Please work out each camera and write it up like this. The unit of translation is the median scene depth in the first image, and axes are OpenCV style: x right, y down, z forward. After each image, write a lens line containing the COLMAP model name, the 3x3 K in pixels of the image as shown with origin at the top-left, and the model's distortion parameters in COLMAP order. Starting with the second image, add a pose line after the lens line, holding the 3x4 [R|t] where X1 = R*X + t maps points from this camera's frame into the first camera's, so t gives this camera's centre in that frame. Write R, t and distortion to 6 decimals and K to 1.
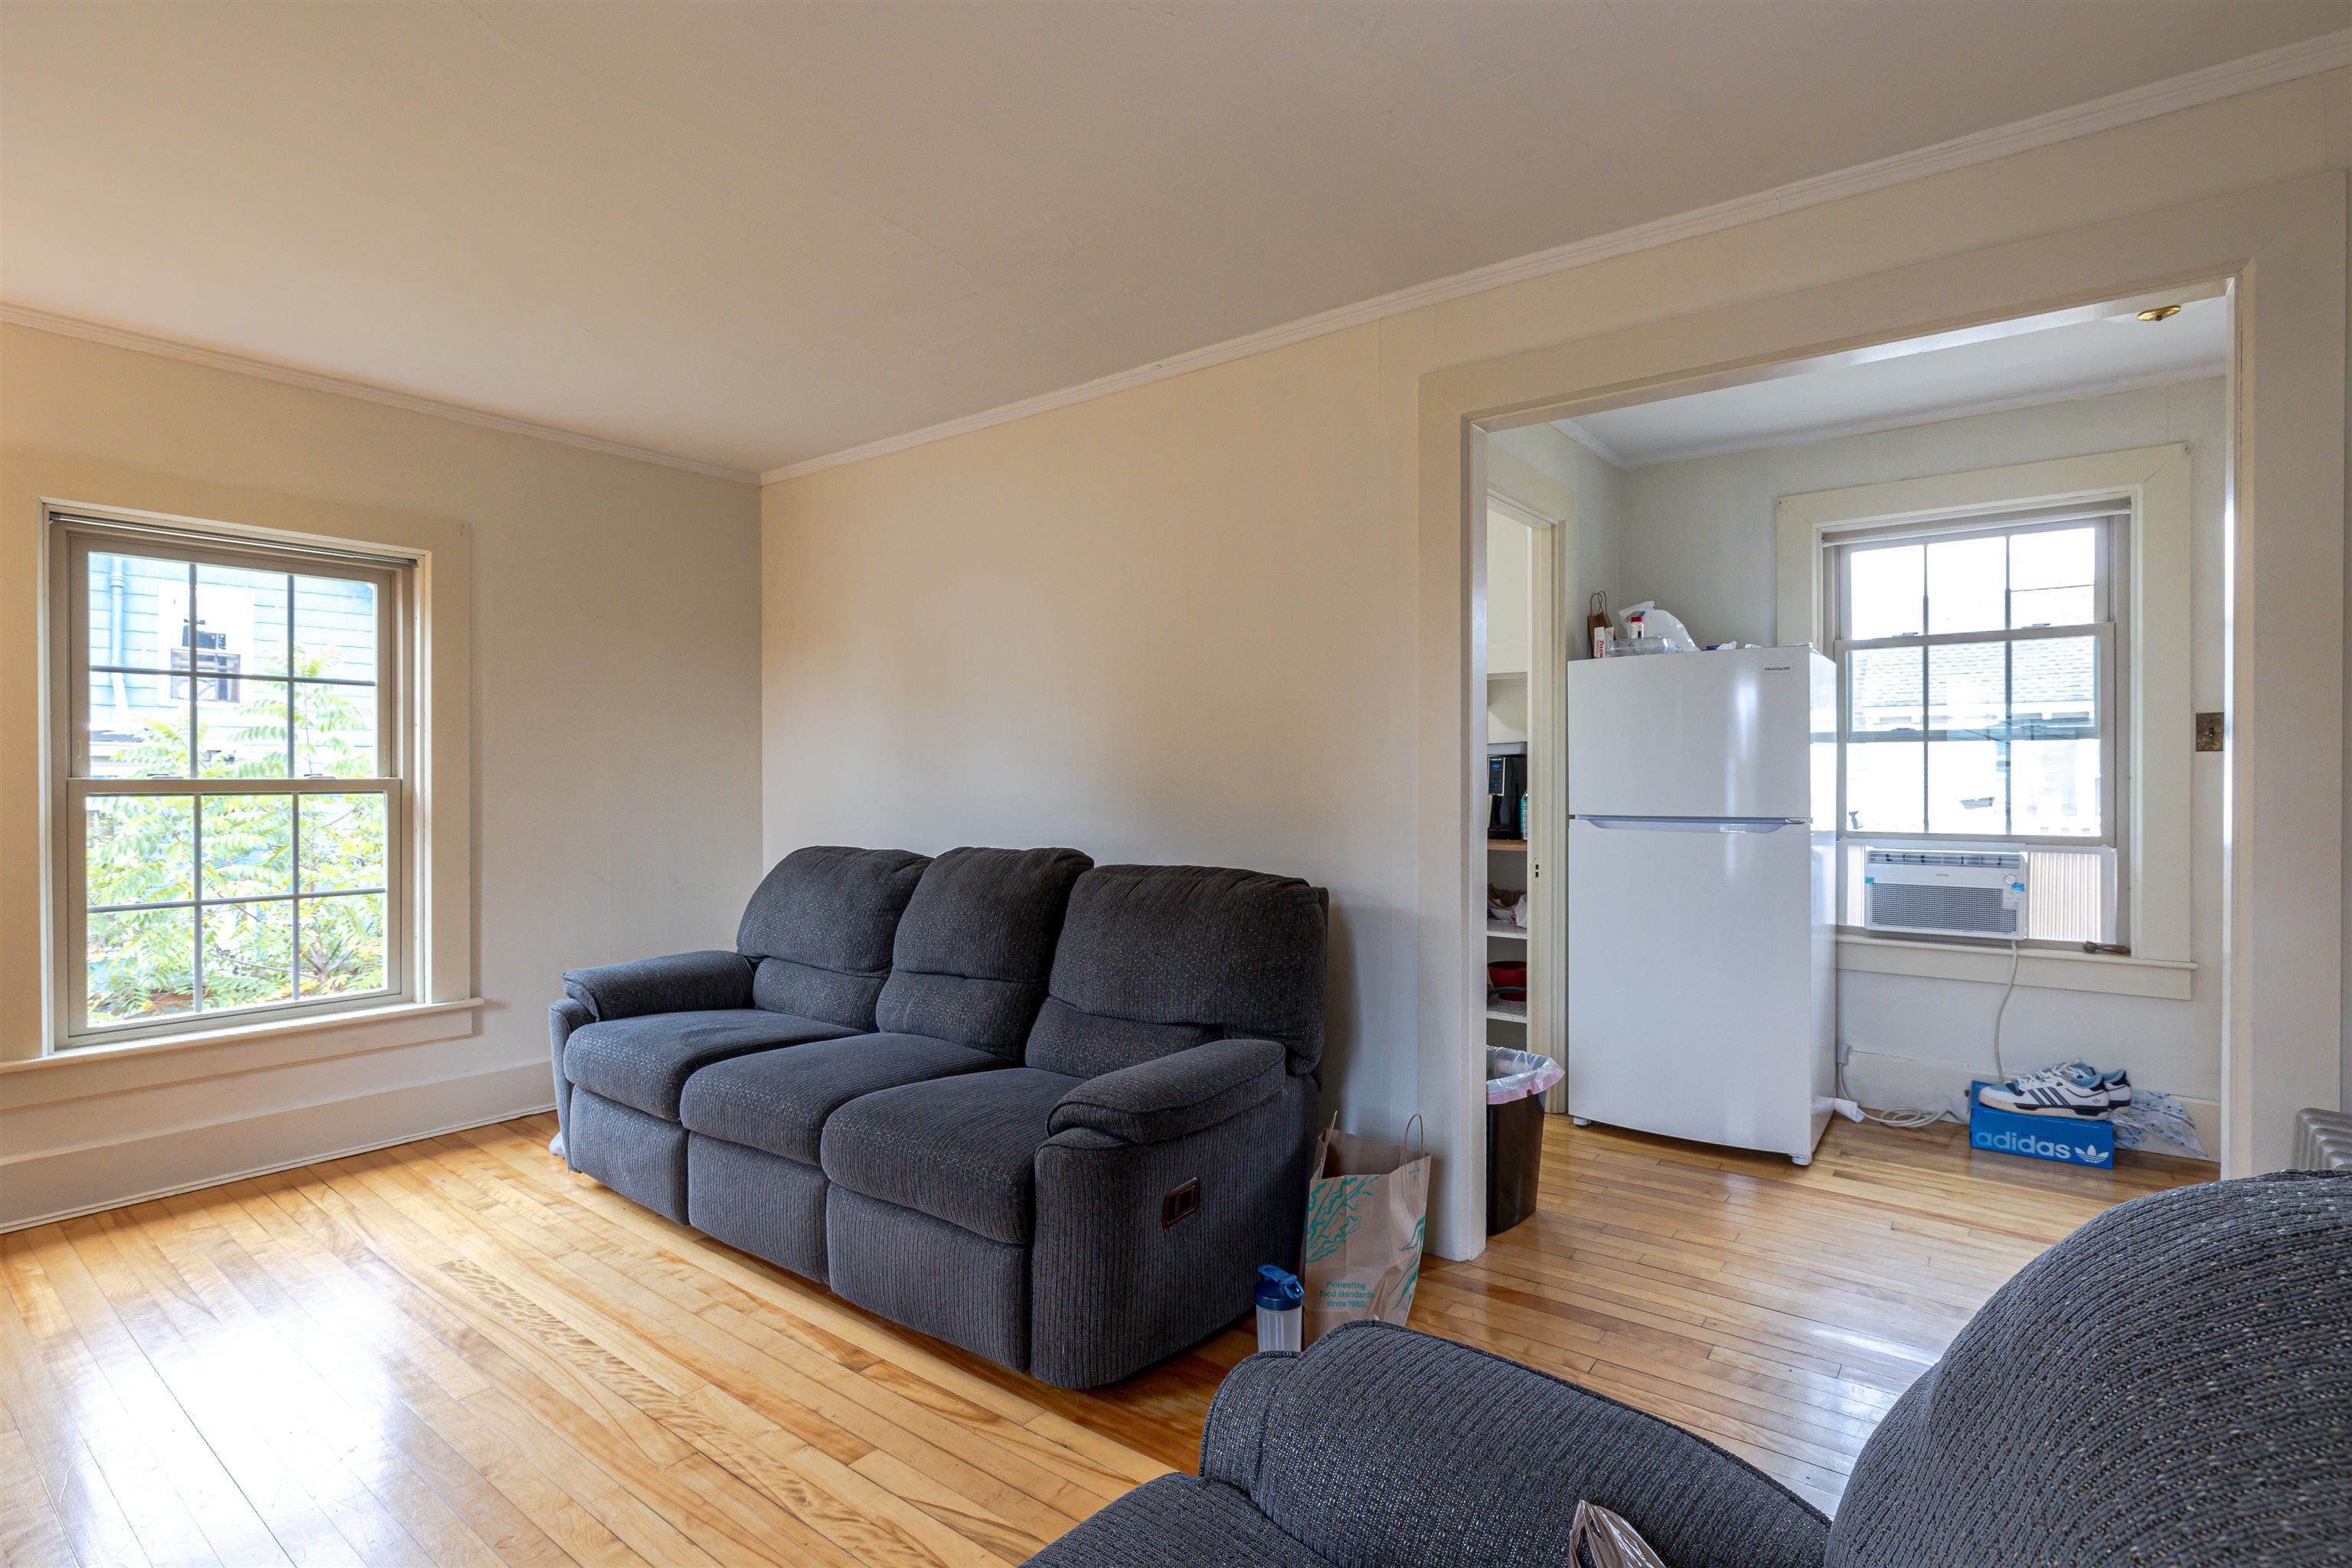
lens RADIAL K [[1131.0, 0, 1176.0], [0, 1131.0, 784.0], [0, 0, 1]] dist [-0.004685, 0.000976]
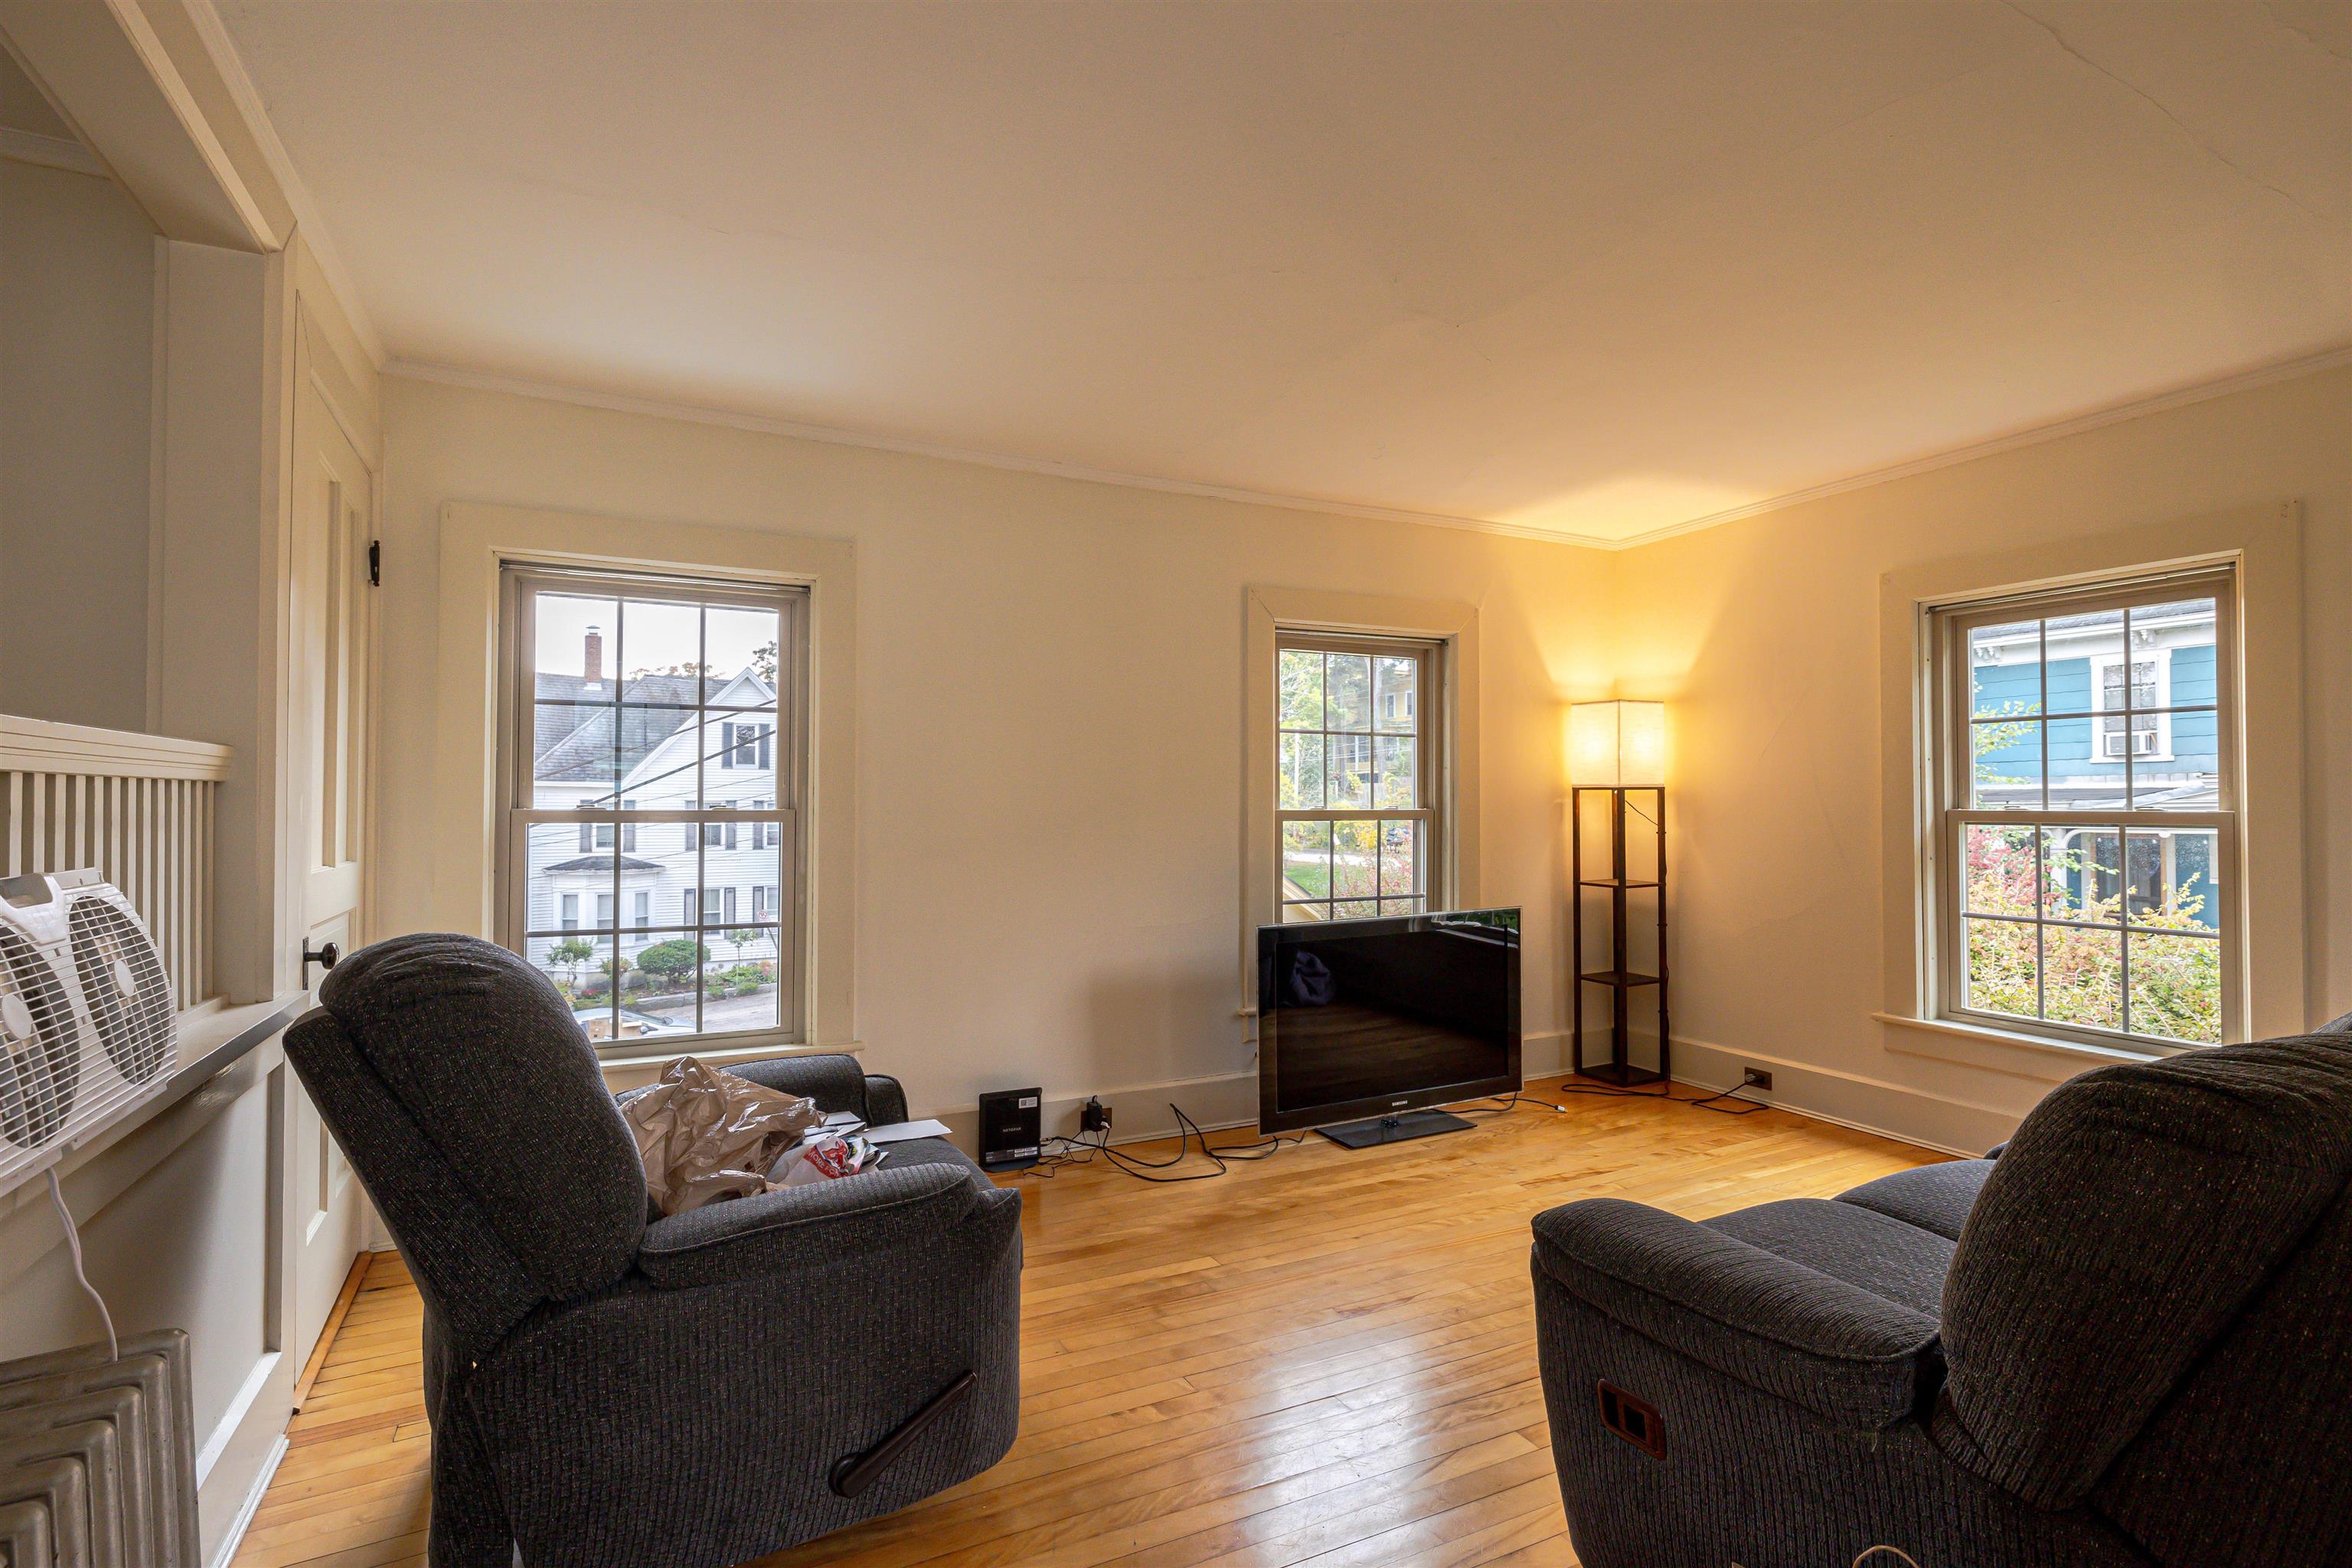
lens RADIAL K [[1131.0, 0, 1176.0], [0, 1131.0, 784.0], [0, 0, 1]] dist [-0.004685, 0.000976]
pose [[-0.430505, -0.009945, -0.902533, 0.543679], [-0.008948, 0.999937, -0.006750, -0.016677], [0.902544, 0.005170, -0.430567, 0.739786]]
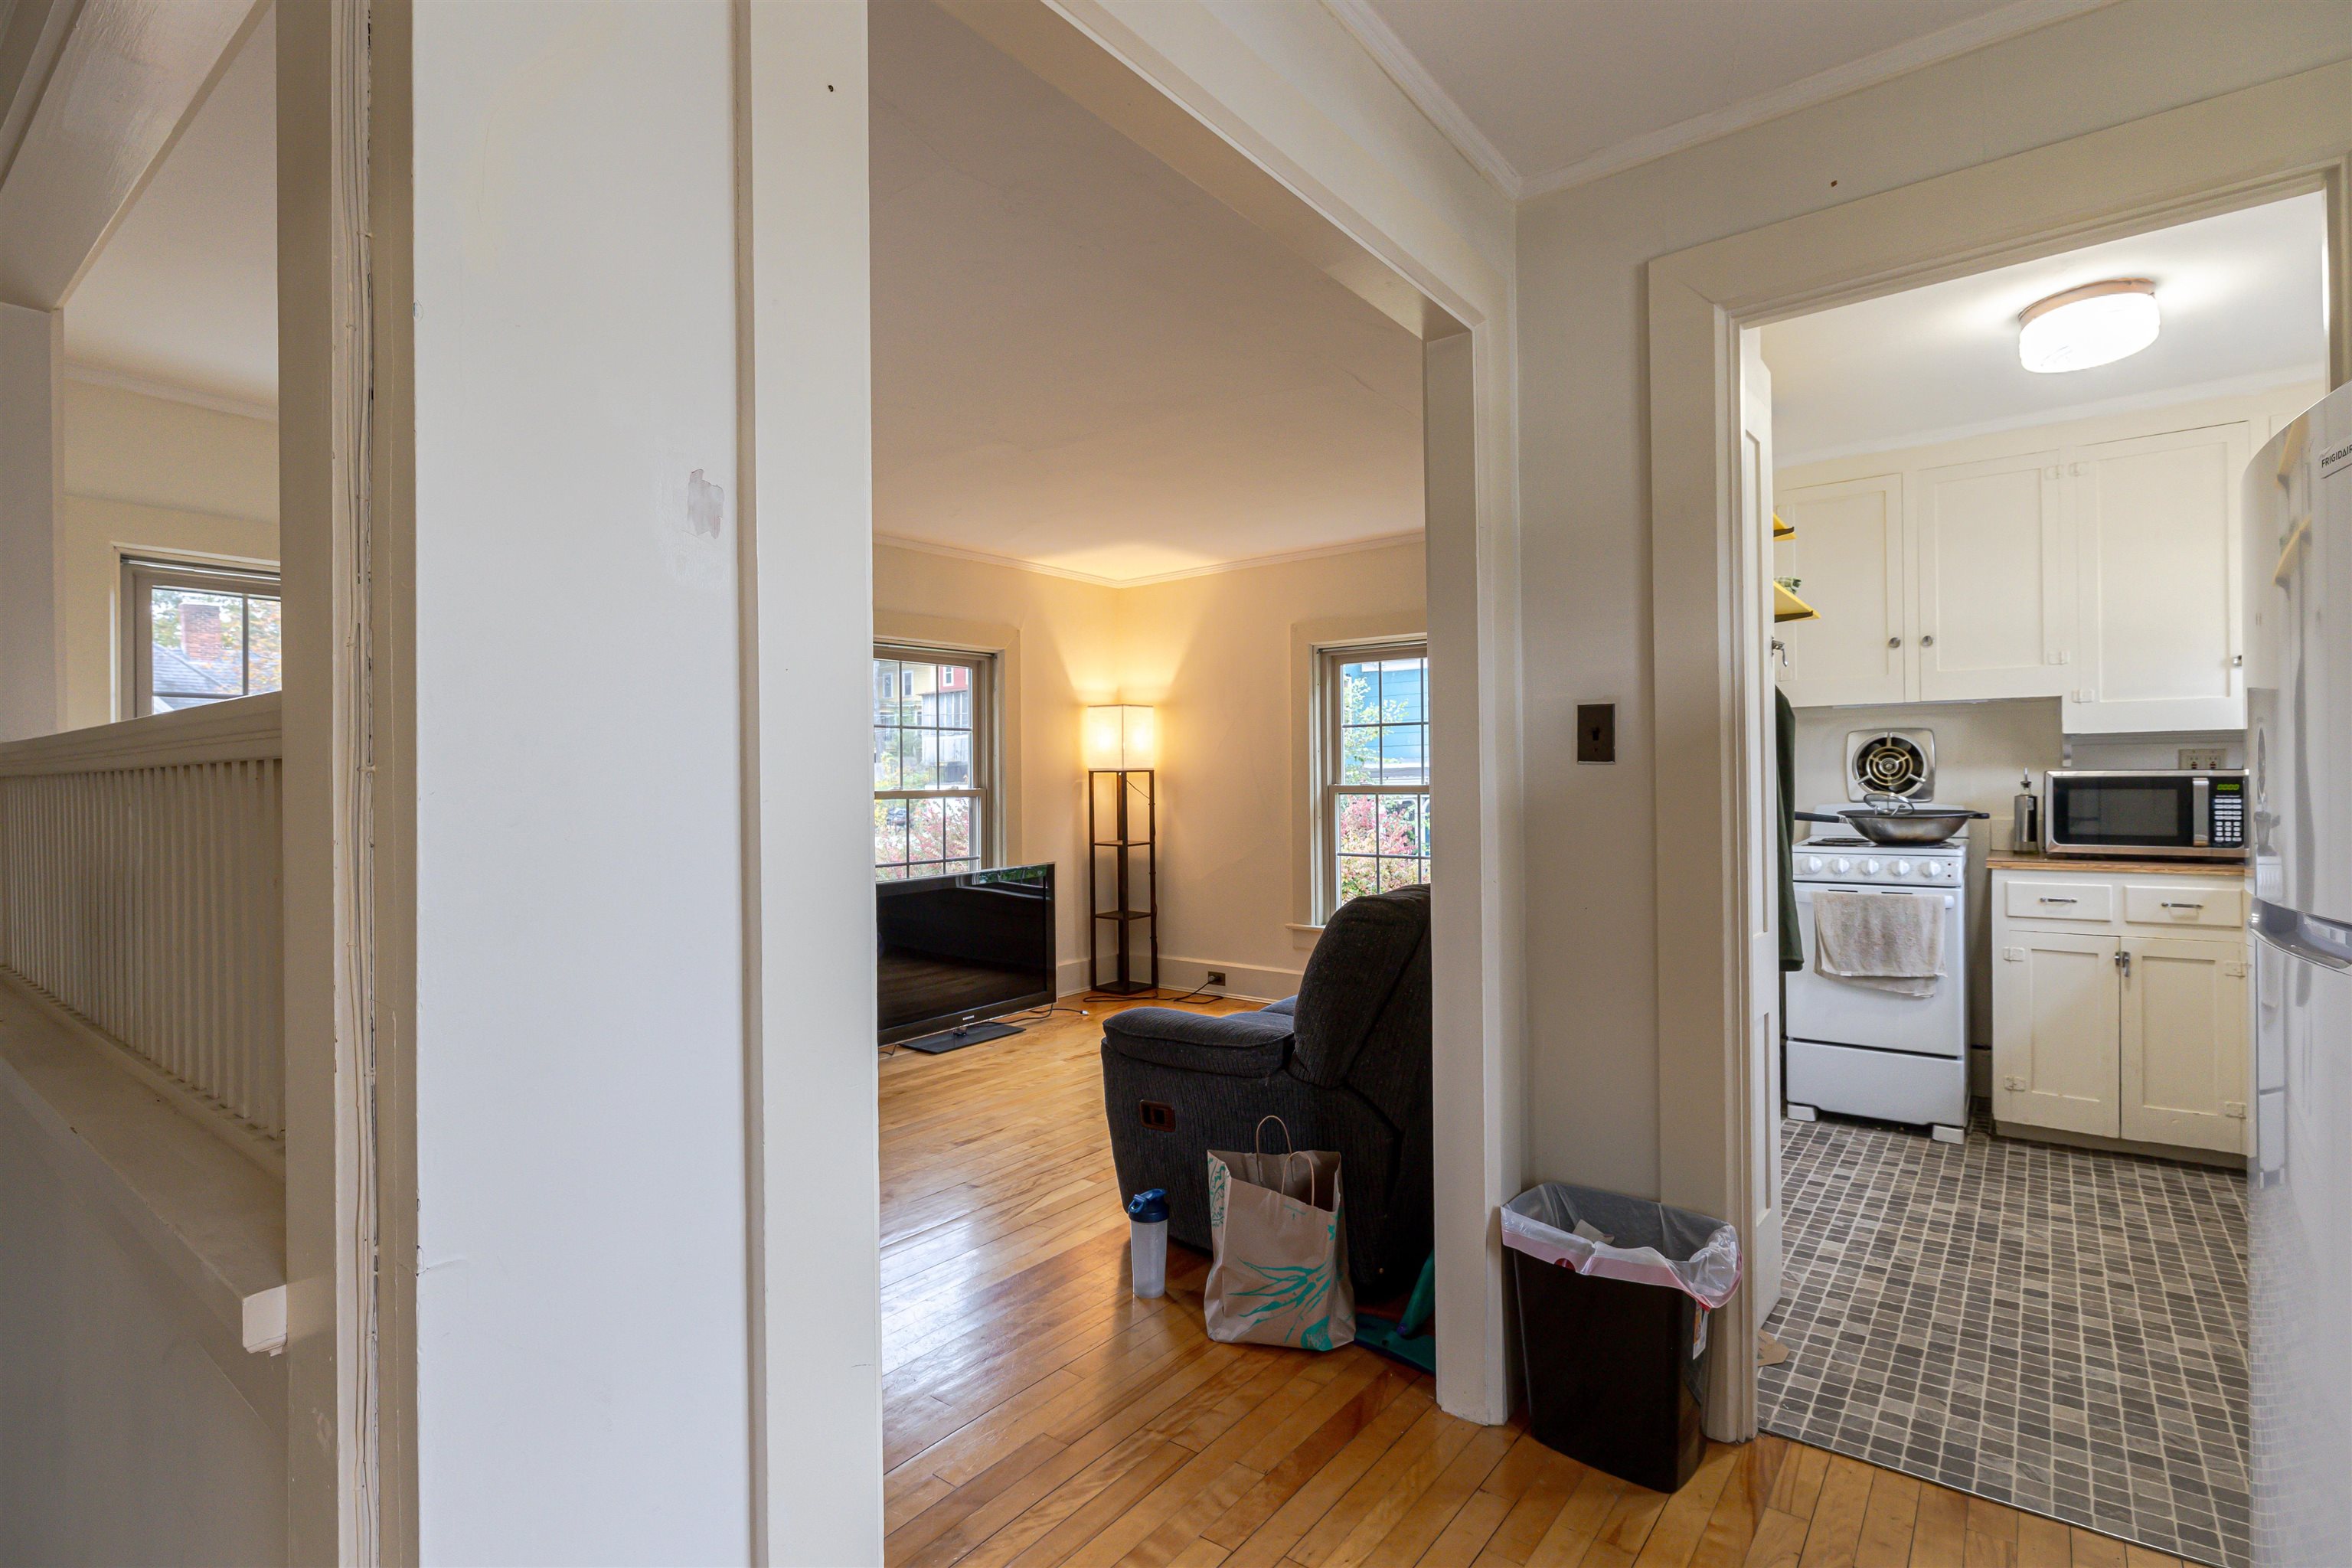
lens RADIAL K [[1131.0, 0, 1176.0], [0, 1131.0, 784.0], [0, 0, 1]] dist [-0.004685, 0.000976]
pose [[-0.004058, 0.008881, -0.999952, 0.931656], [-0.003116, 0.999956, 0.008894, -0.021963], [0.999987, 0.003152, -0.004030, 0.726105]]
